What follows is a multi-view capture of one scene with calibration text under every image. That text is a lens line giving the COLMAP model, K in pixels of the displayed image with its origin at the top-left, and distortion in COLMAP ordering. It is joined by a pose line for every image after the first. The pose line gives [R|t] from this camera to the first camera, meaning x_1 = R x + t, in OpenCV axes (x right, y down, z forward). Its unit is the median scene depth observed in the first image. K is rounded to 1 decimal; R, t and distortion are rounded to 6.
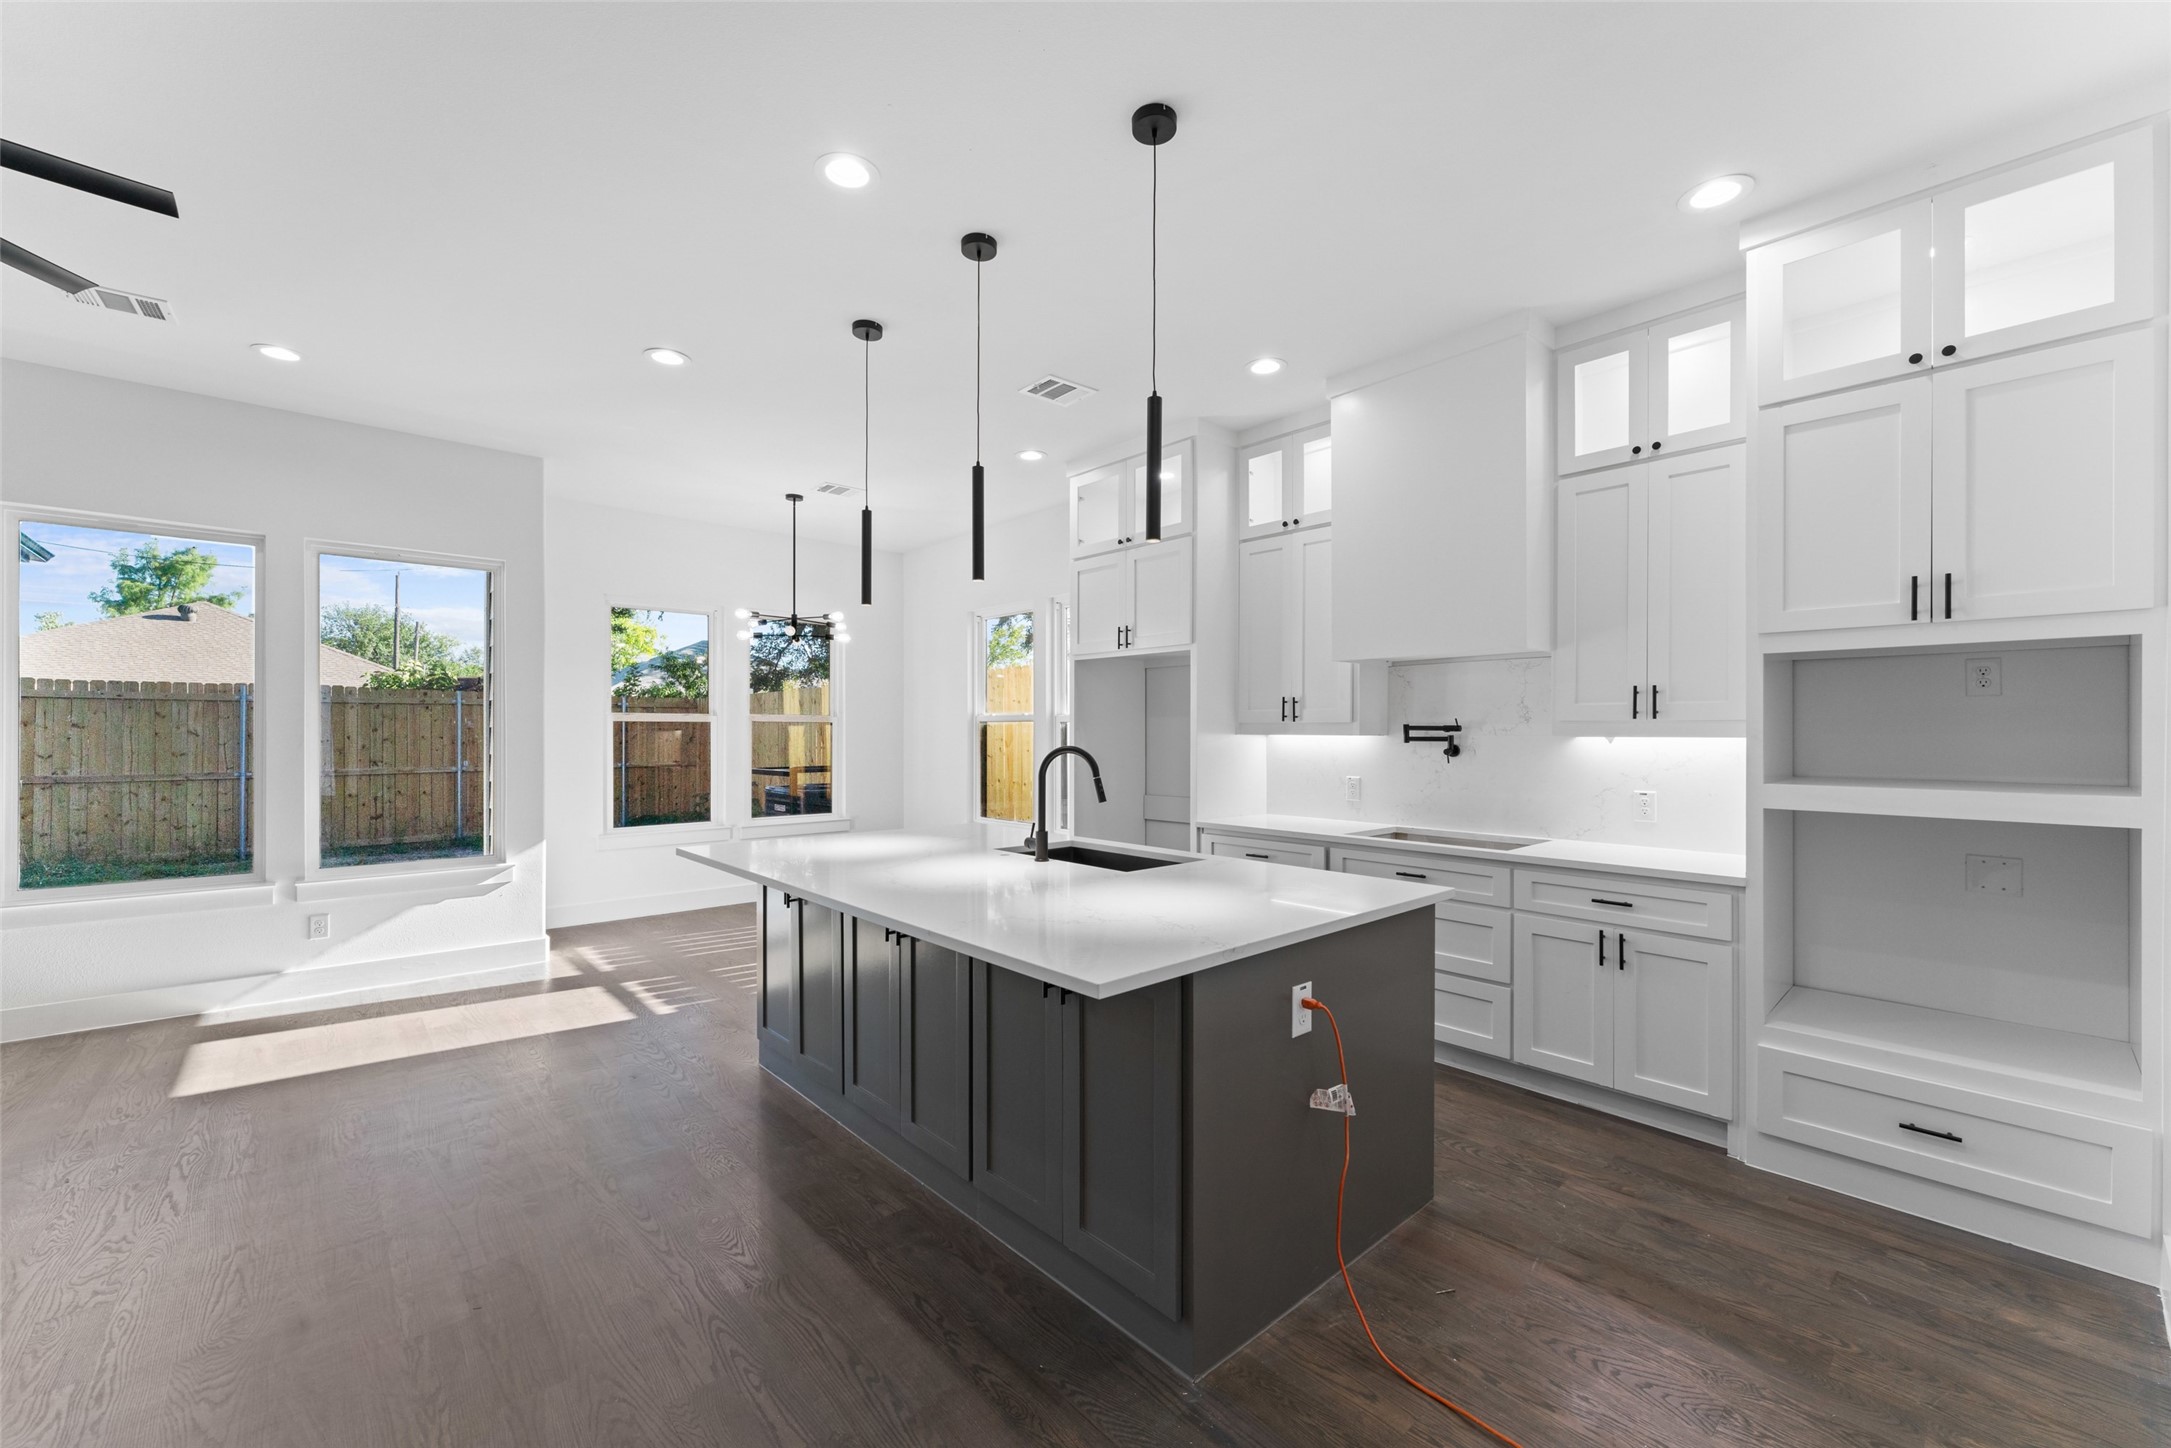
lens RADIAL K [[863.3, 0, 1076.4], [0, 863.3, 731.5], [0, 0, 1]] dist [-0.000276, 0.000378]
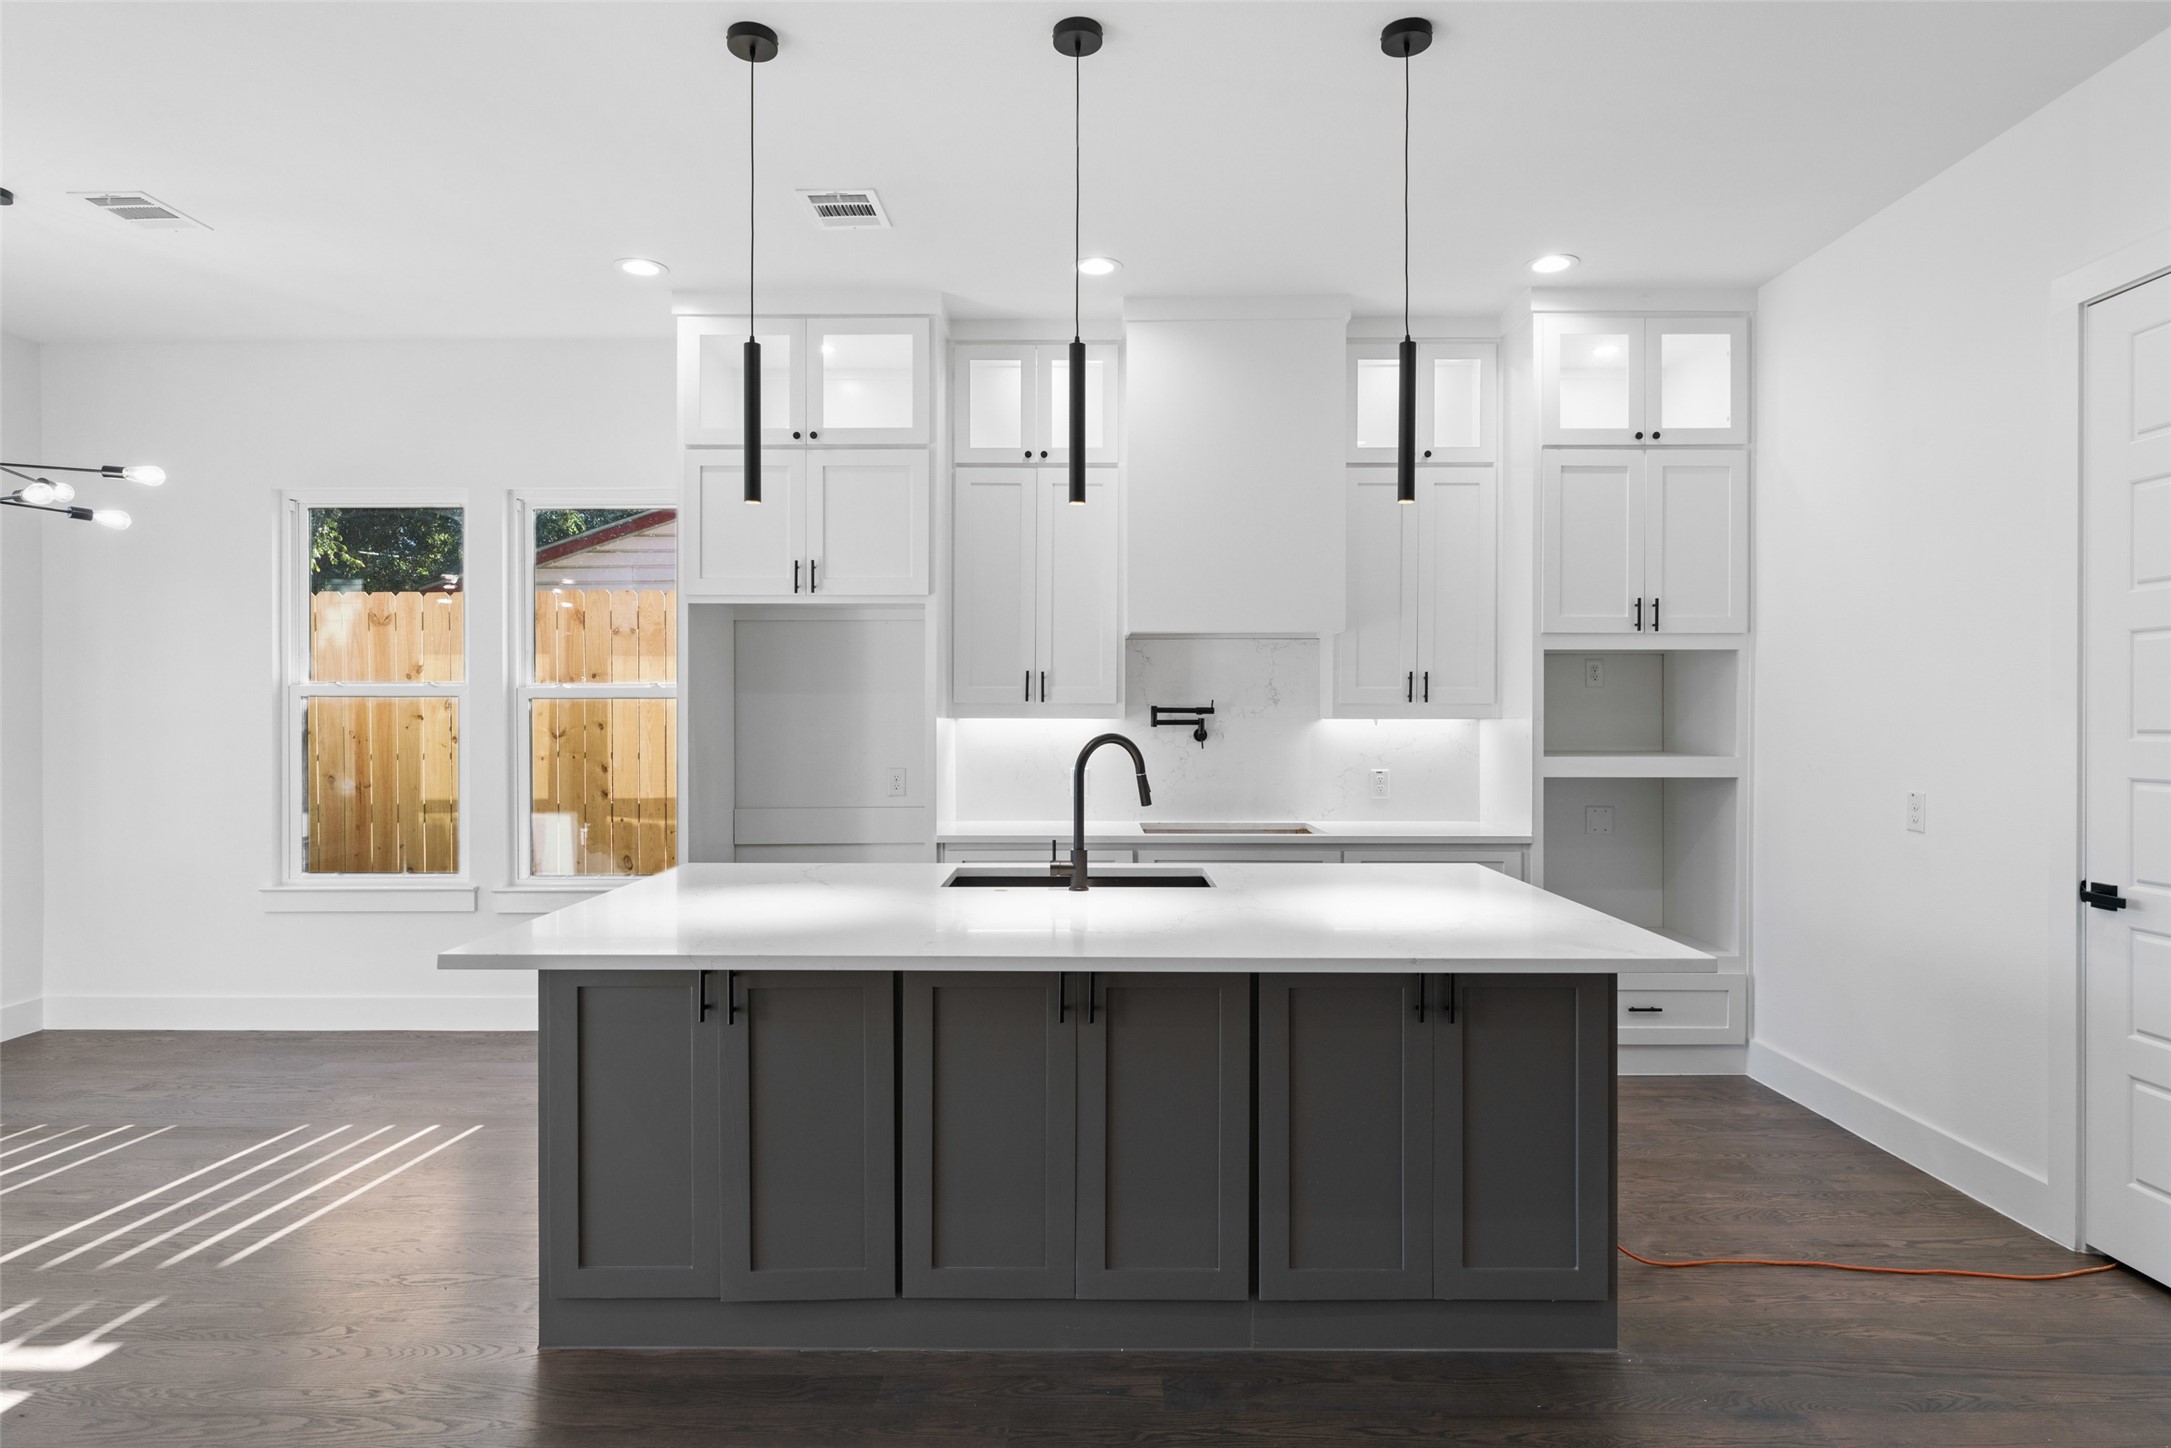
lens RADIAL K [[1210.0, 0, 1078.5], [0, 1210.0, 719.2], [0, 0, 1]] dist [-0.000514, -0.001138]
pose [[0.670965, -0.004369, 0.741476, -0.592207], [0.000686, 0.999986, 0.005272, -0.001211], [-0.741488, -0.003028, 0.670959, 0.225736]]
